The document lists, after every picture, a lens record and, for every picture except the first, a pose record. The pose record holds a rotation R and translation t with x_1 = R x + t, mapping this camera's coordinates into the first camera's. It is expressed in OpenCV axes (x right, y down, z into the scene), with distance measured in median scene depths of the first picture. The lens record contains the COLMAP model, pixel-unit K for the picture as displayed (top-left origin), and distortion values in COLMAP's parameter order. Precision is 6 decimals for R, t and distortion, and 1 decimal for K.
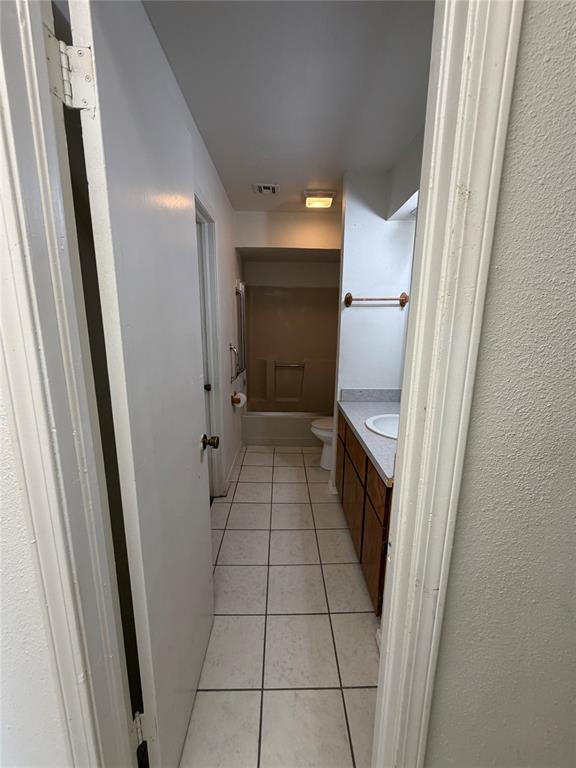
lens RADIAL K [[306.9, 0, 287.5], [0, 306.9, 382.3], [0, 0, 1]] dist [0.001195, -0.000166]
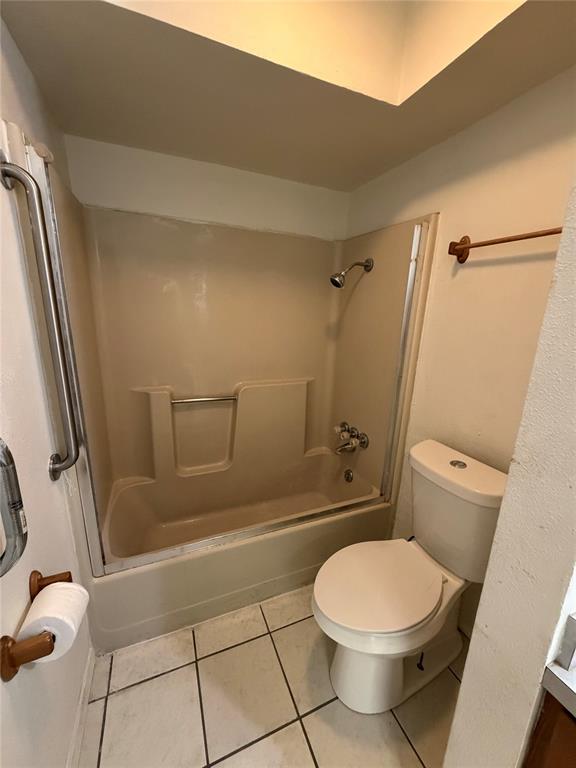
lens RADIAL K [[303.6, 0, 288.1], [0, 303.6, 388.6], [0, 0, 1]] dist [0.030008, -0.000023]
pose [[0.926747, -0.075053, 0.368112, -0.072635], [0.053557, 0.996227, 0.068284, -0.152308], [-0.371848, -0.043567, 0.927271, 0.827677]]
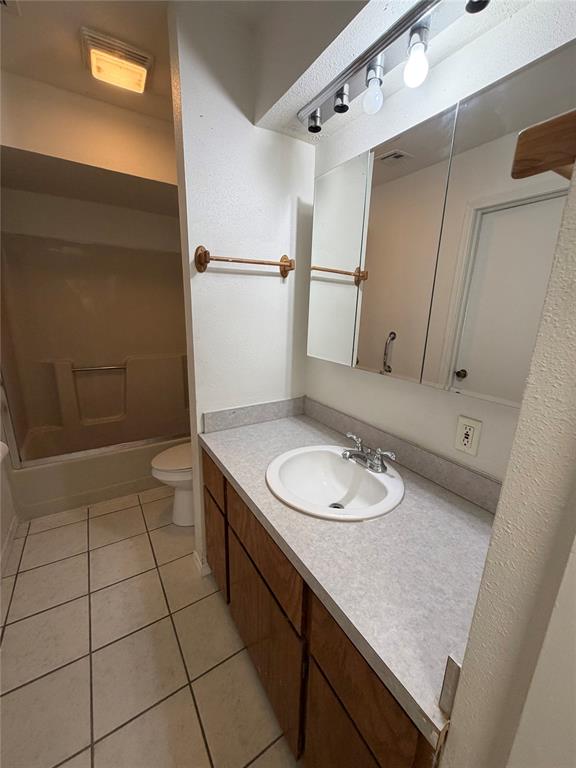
lens RADIAL K [[306.9, 0, 287.5], [0, 306.9, 382.3], [0, 0, 1]] dist [0.001195, -0.000166]
pose [[0.853755, -0.114805, 0.507860, 0.019023], [0.086861, 0.993124, 0.078480, -0.066278], [-0.513378, -0.022889, 0.857857, 0.383142]]
